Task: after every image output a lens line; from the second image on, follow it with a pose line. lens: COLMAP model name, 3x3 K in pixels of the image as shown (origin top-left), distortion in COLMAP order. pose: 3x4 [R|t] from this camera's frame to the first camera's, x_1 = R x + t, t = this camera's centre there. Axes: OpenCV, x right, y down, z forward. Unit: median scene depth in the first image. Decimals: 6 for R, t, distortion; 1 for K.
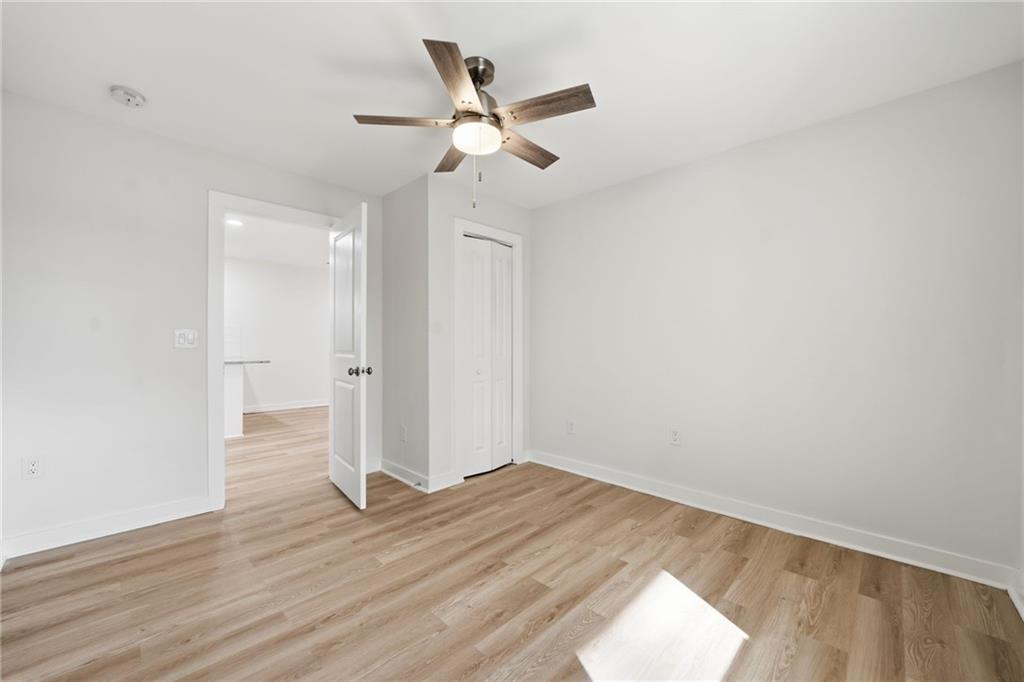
lens RADIAL K [[396.7, 0, 509.0], [0, 396.7, 344.1], [0, 0, 1]] dist [-0.013604, 0.000142]
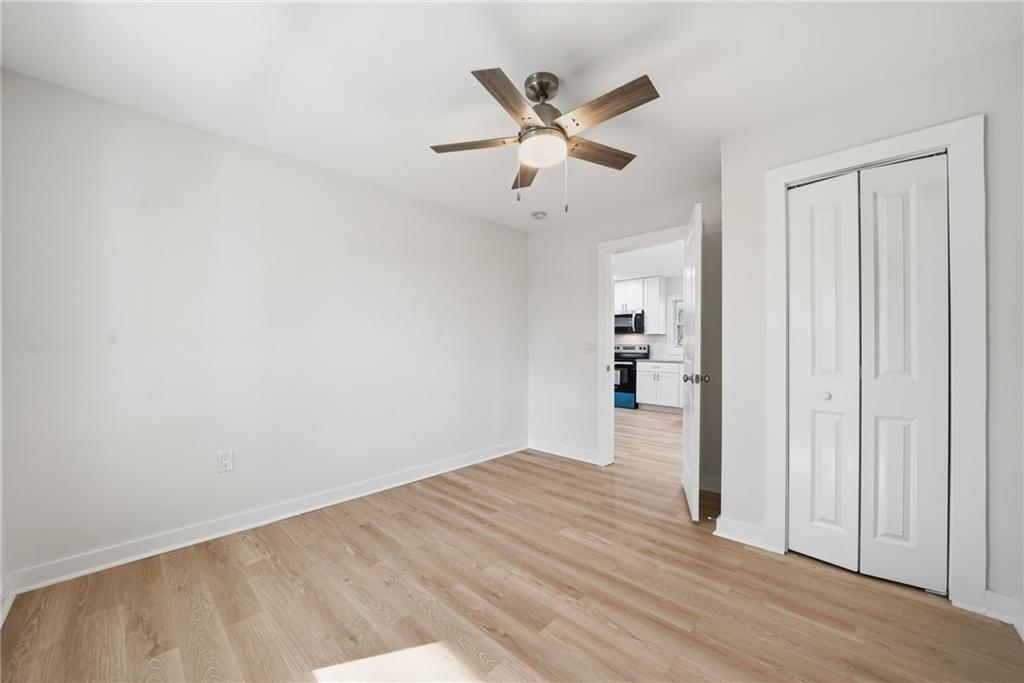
lens RADIAL K [[396.7, 0, 509.0], [0, 396.7, 344.6], [0, 0, 1]] dist [-0.013604, 0.000142]
pose [[-0.003685, -0.011232, -0.999930, 0.889887], [-0.002757, 0.999933, -0.011222, 0.000072], [0.999989, 0.002716, -0.003715, 0.855422]]
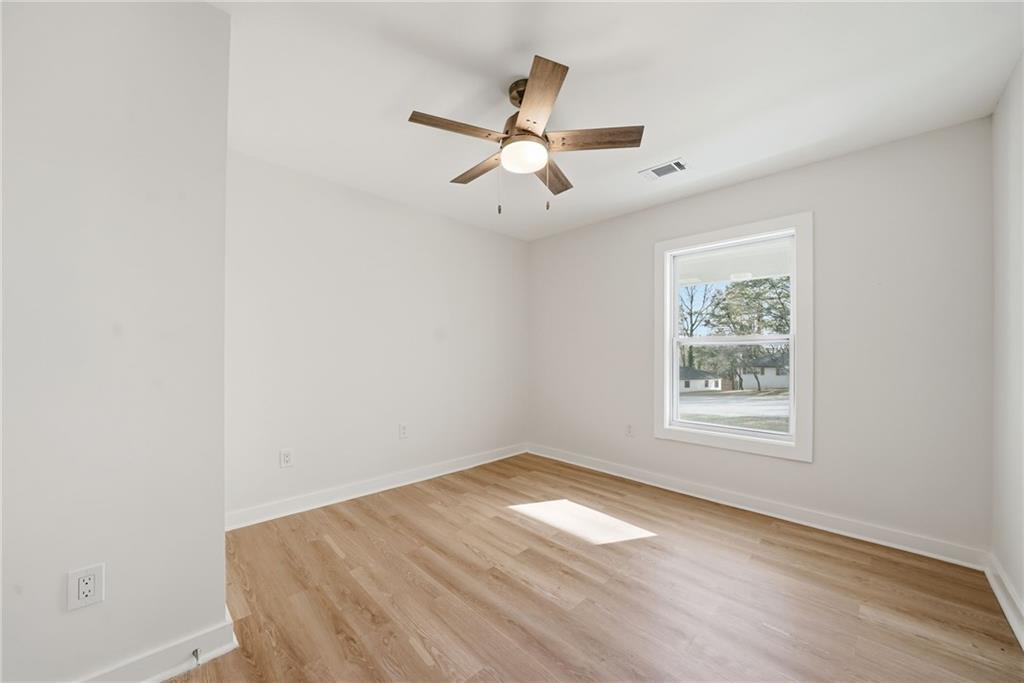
lens RADIAL K [[365.7, 0, 514.6], [0, 365.7, 349.1], [0, 0, 1]] dist [-0.018523, -0.000022]
pose [[0.023510, 0.010395, 0.999670, -0.962824], [-0.004126, 0.999938, -0.010300, 0.000133], [-0.999715, -0.003882, 0.023552, 0.933063]]
